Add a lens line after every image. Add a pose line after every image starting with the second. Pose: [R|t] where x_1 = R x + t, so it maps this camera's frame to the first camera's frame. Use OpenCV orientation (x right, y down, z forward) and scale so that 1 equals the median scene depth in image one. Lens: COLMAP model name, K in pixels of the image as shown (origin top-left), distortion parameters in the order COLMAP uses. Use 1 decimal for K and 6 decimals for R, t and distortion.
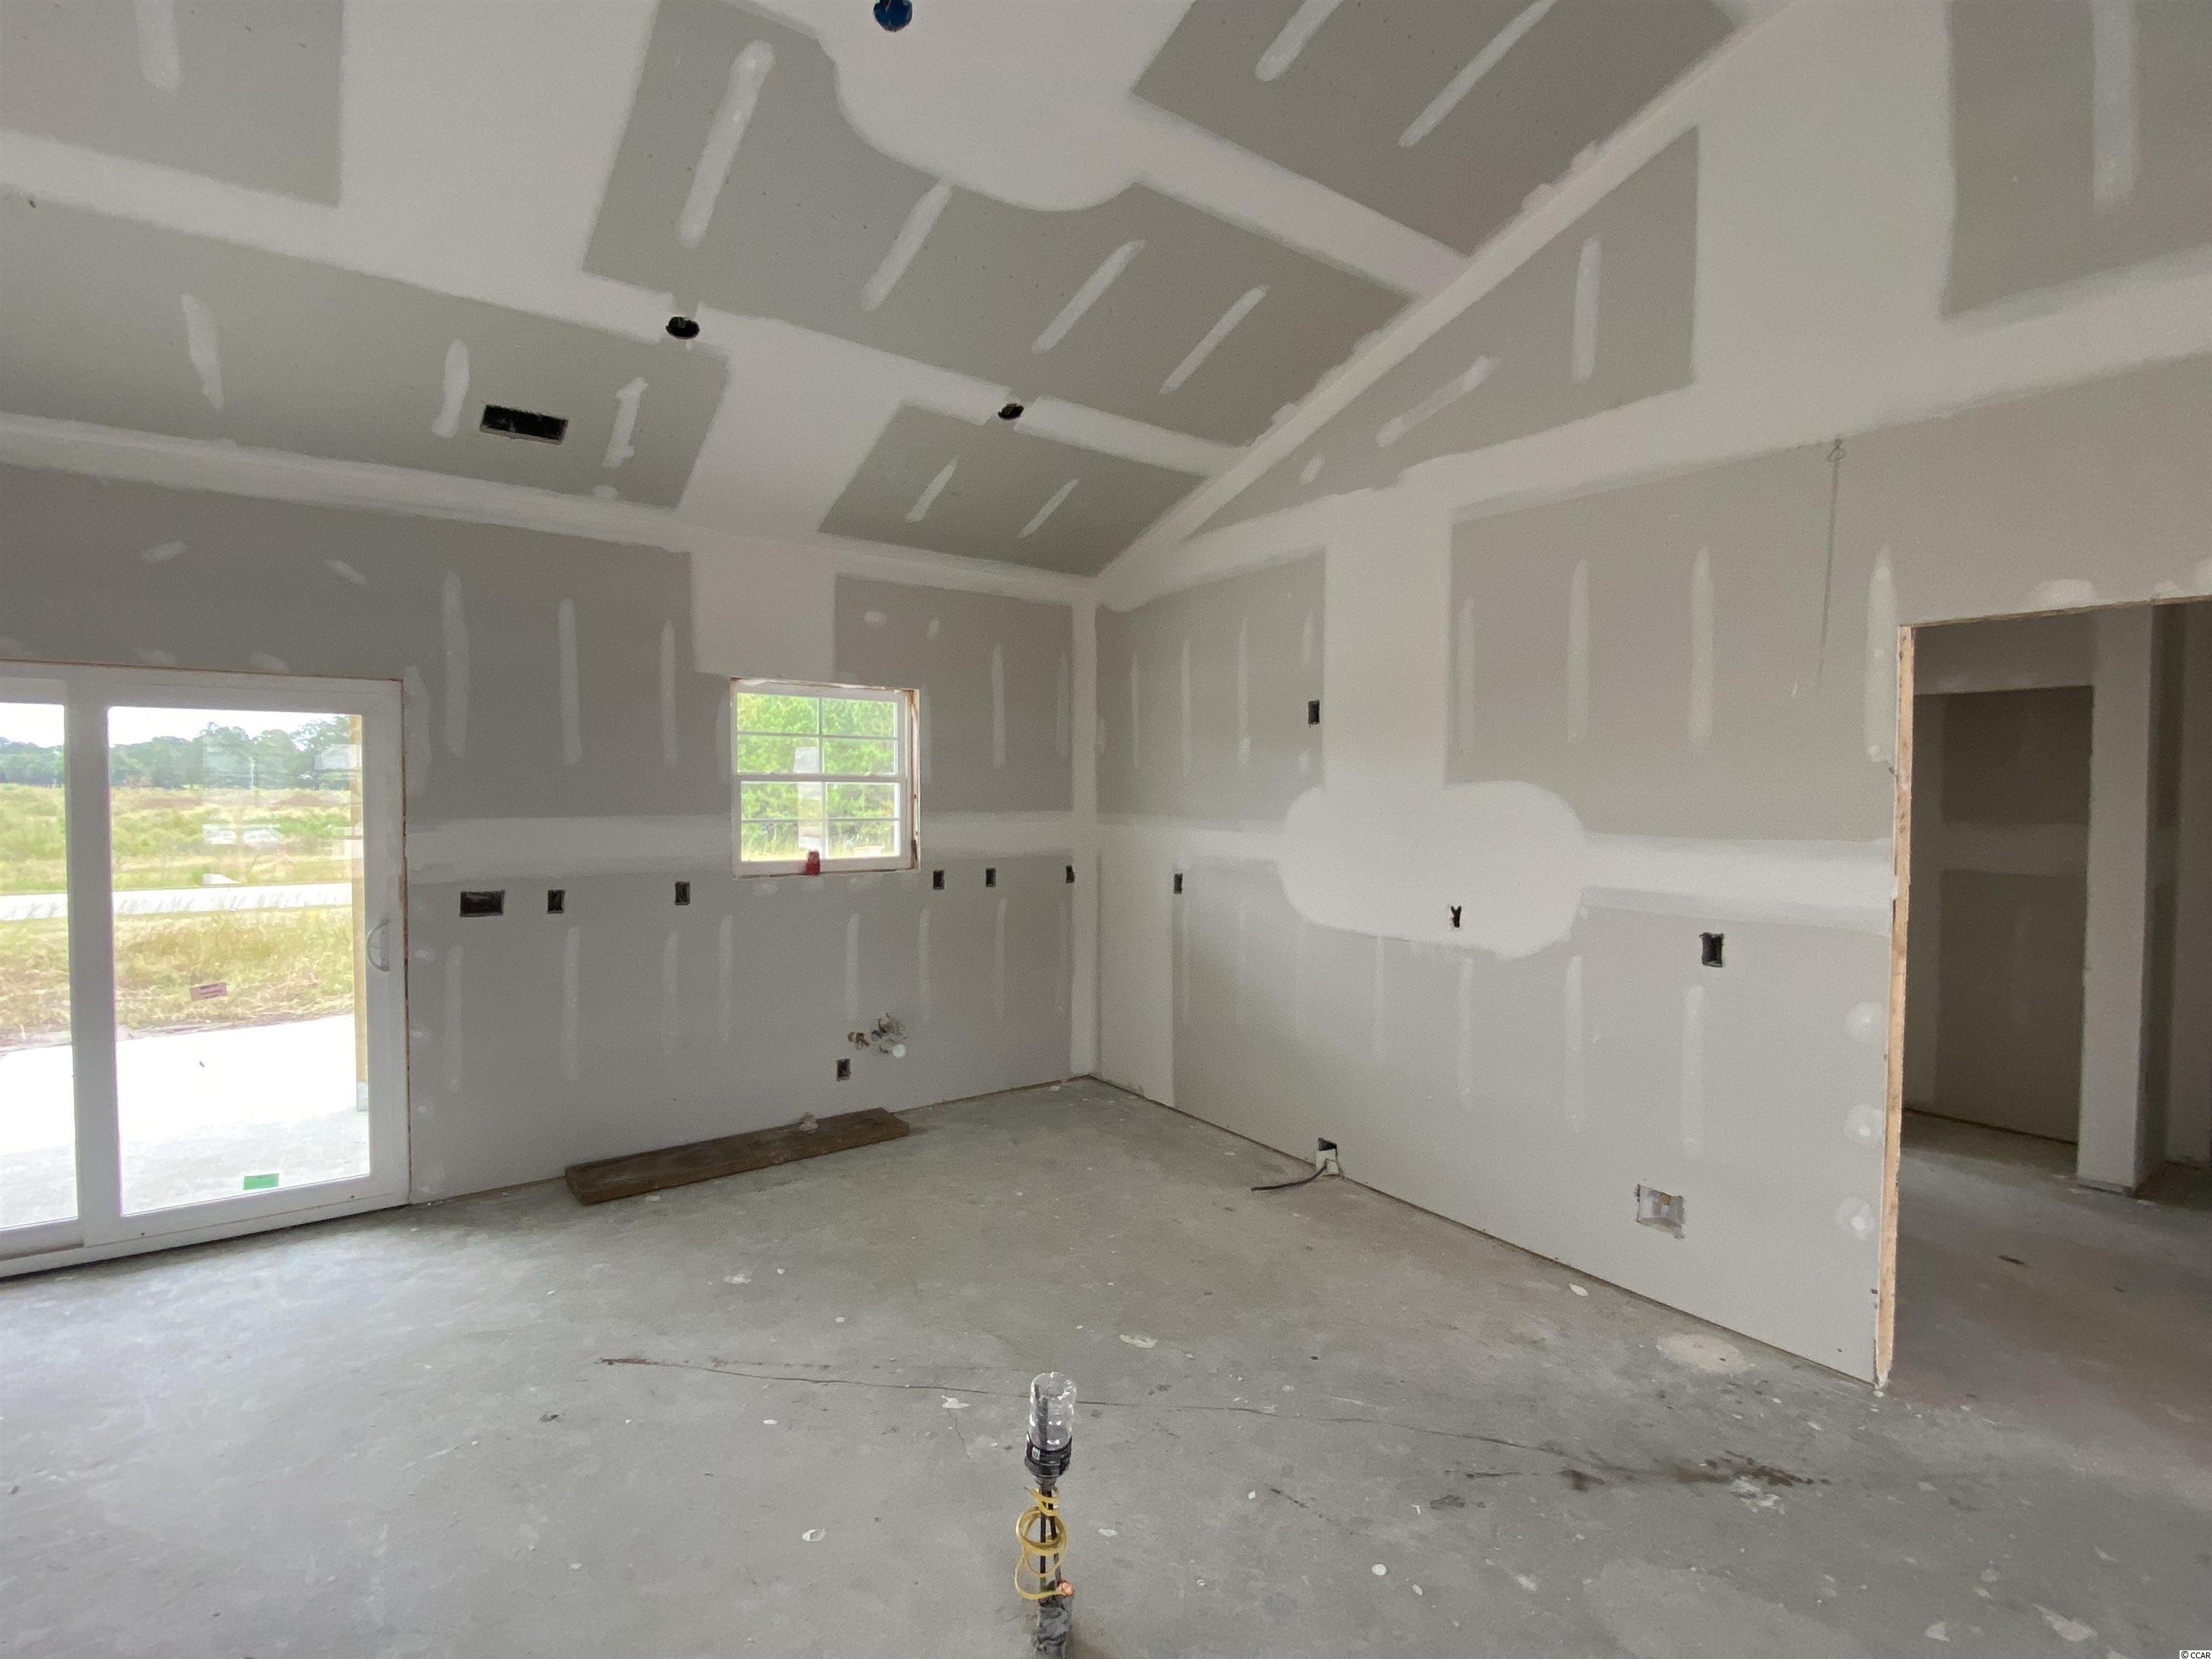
lens RADIAL K [[1069.3, 0, 1102.9], [0, 1069.3, 819.2], [0, 0, 1]] dist [0.007086, -0.012546]
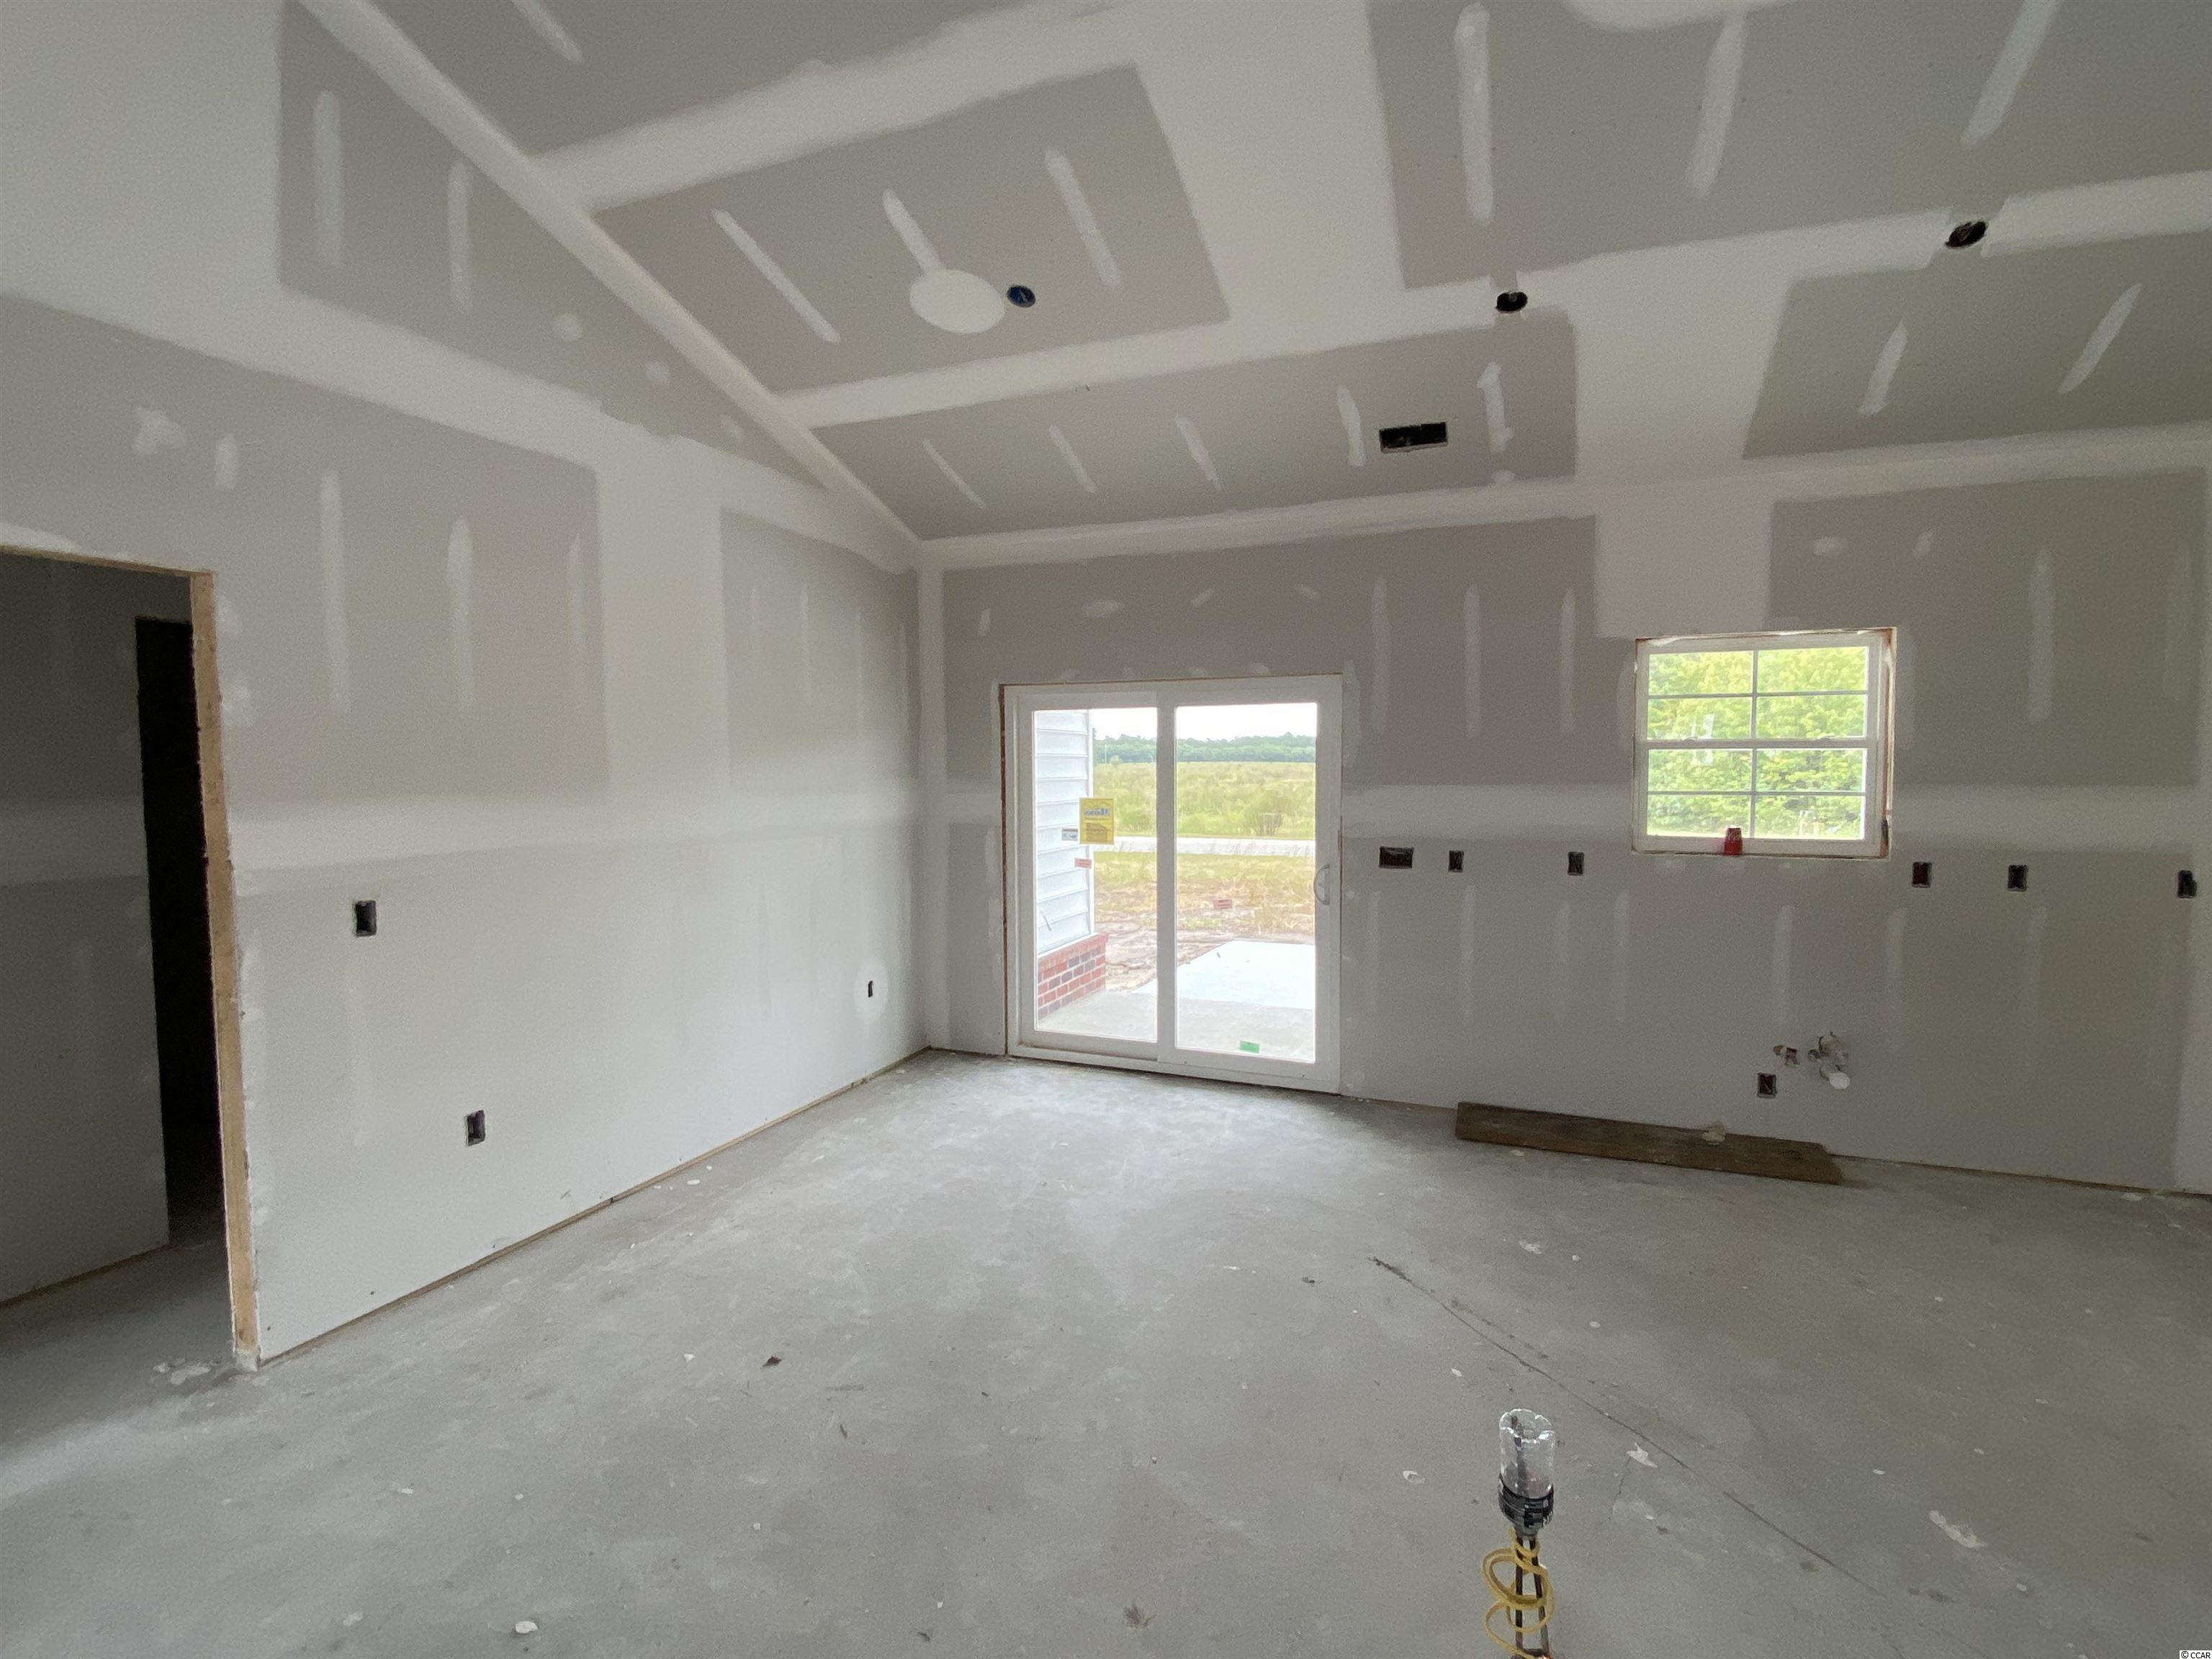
lens RADIAL K [[1069.3, 0, 1092.6], [0, 1069.3, 822.0], [0, 0, 1]] dist [0.007086, -0.012546]
pose [[0.503634, 0.040953, -0.862946, 0.257434], [-0.019309, 0.999160, 0.036148, 0.003842], [0.863701, -0.001542, 0.504002, 0.122948]]
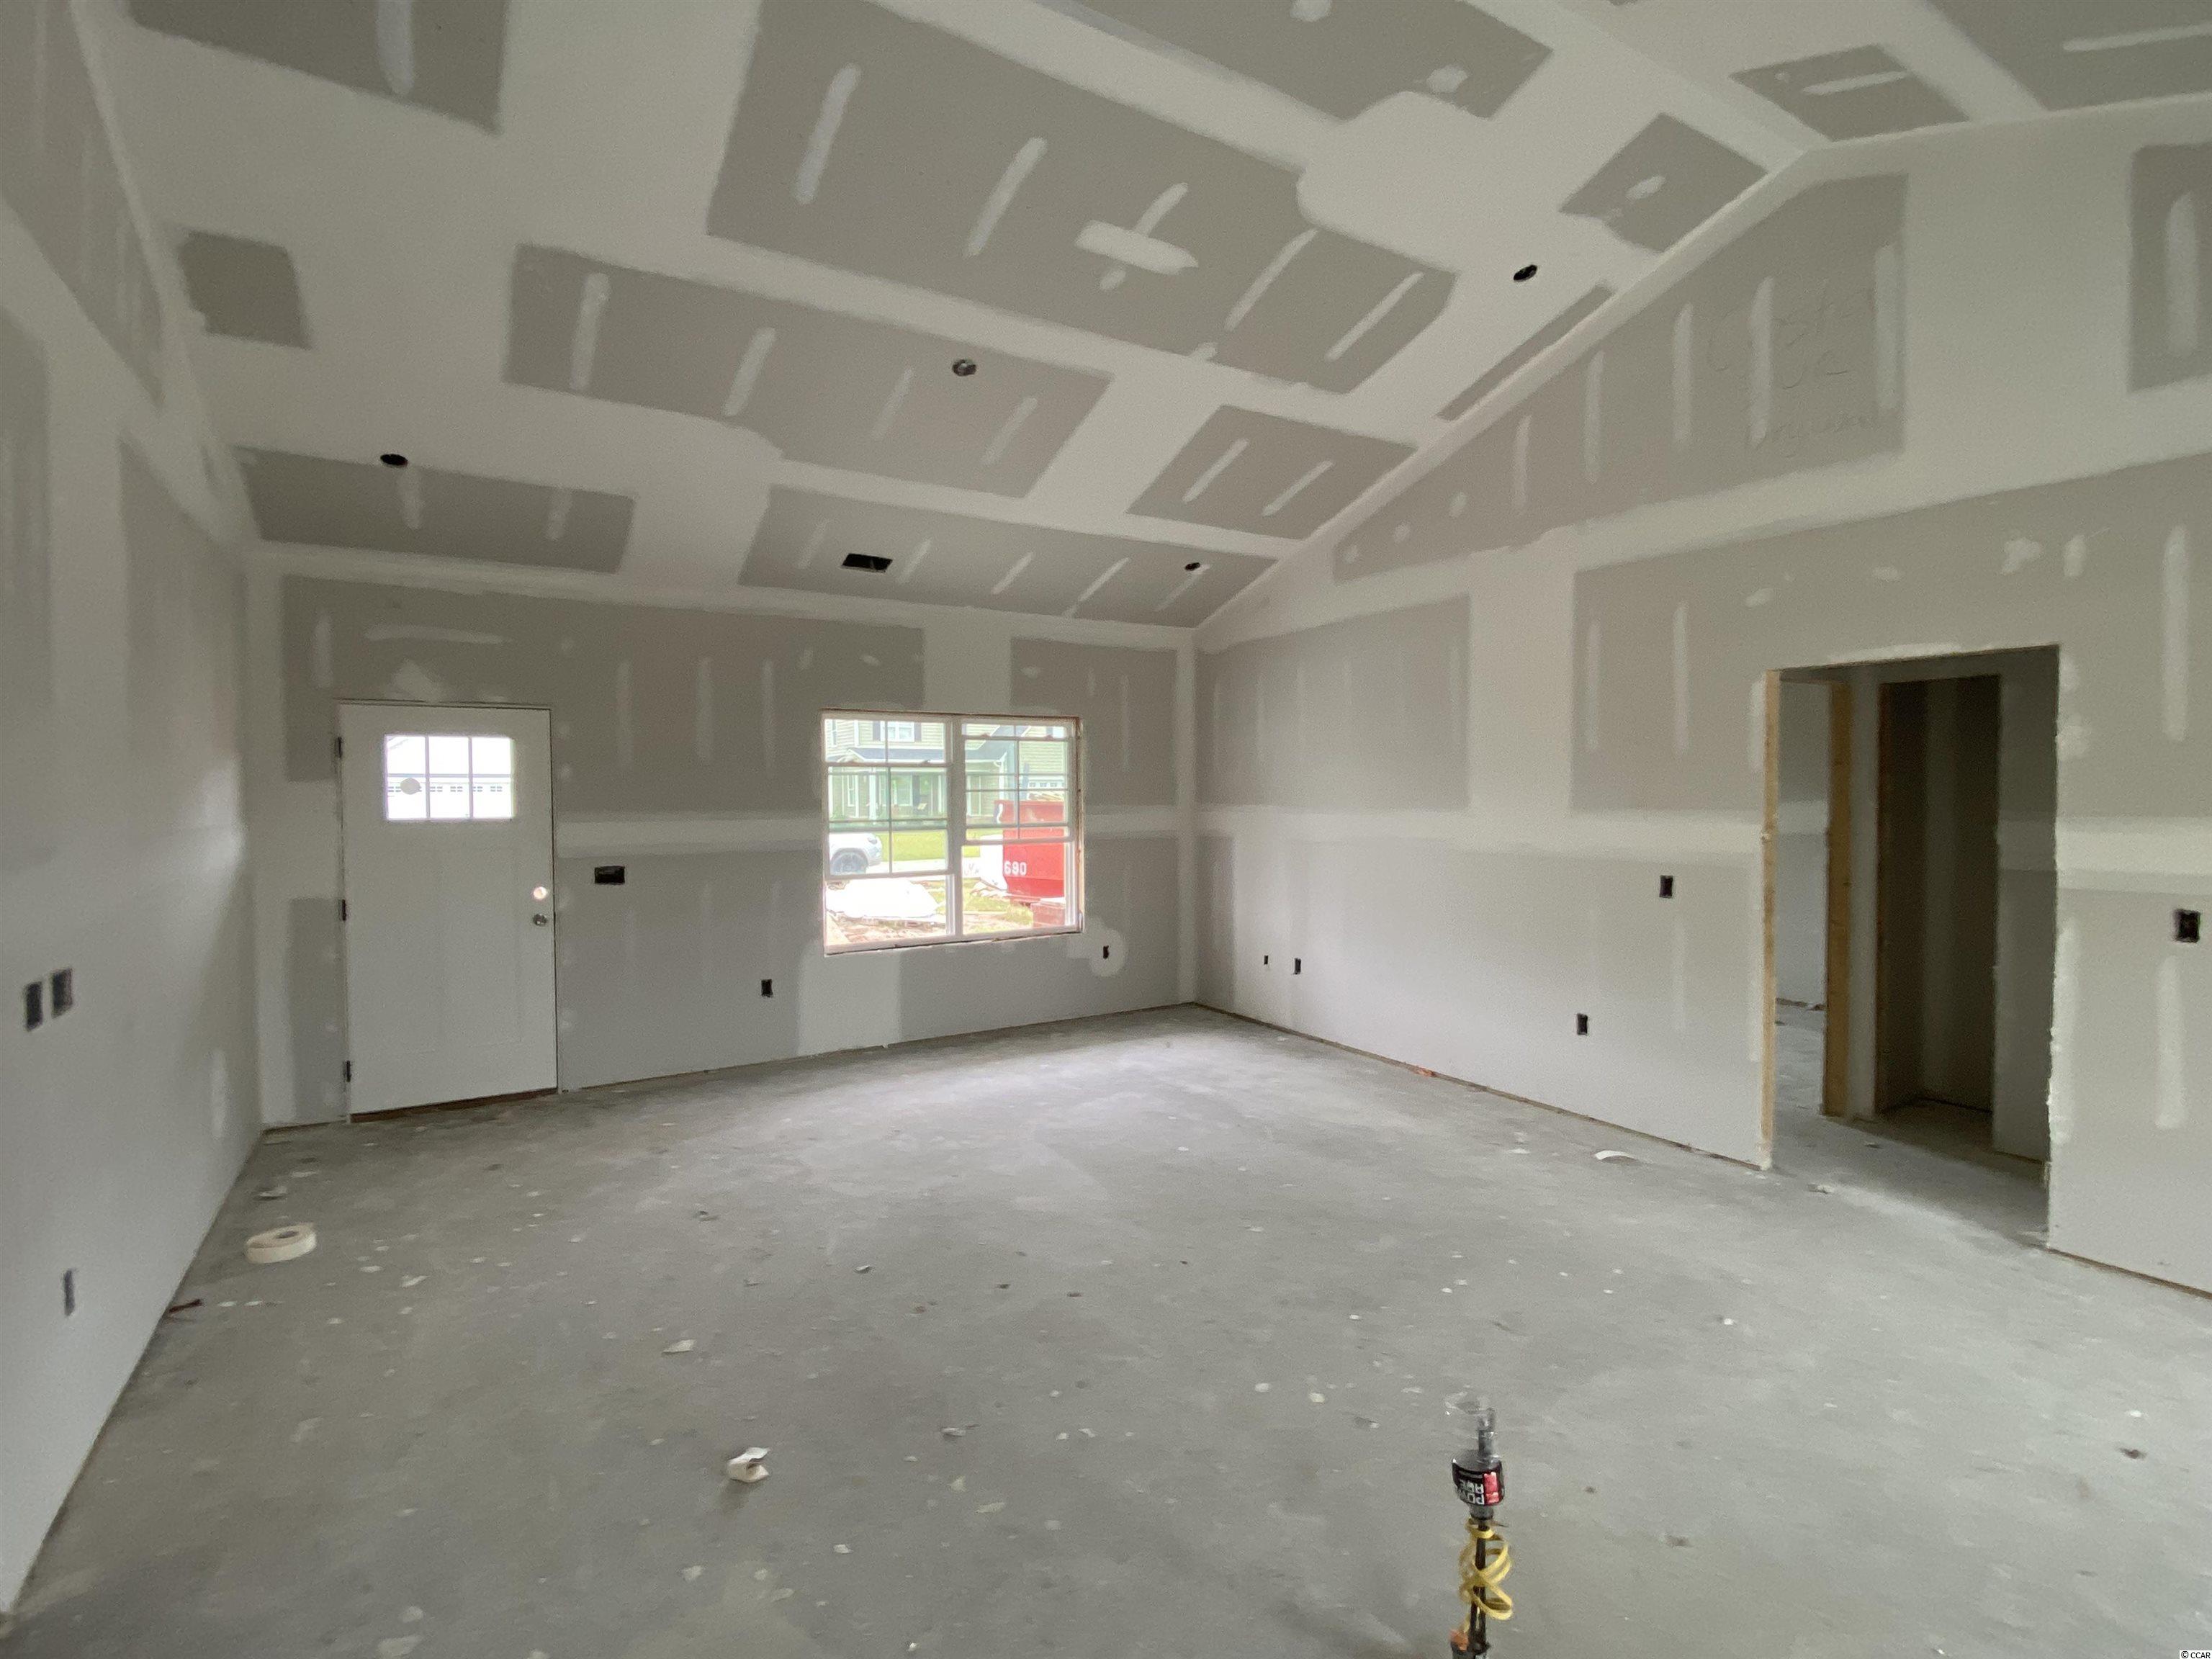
lens RADIAL K [[1069.3, 0, 1104.1], [0, 1069.3, 831.0], [0, 0, 1]] dist [0.007086, -0.012546]
pose [[-0.995230, -0.007899, 0.097238, -0.088507], [-0.001053, 0.997528, 0.070257, -0.055125], [-0.097552, 0.069820, -0.992778, 2.027050]]
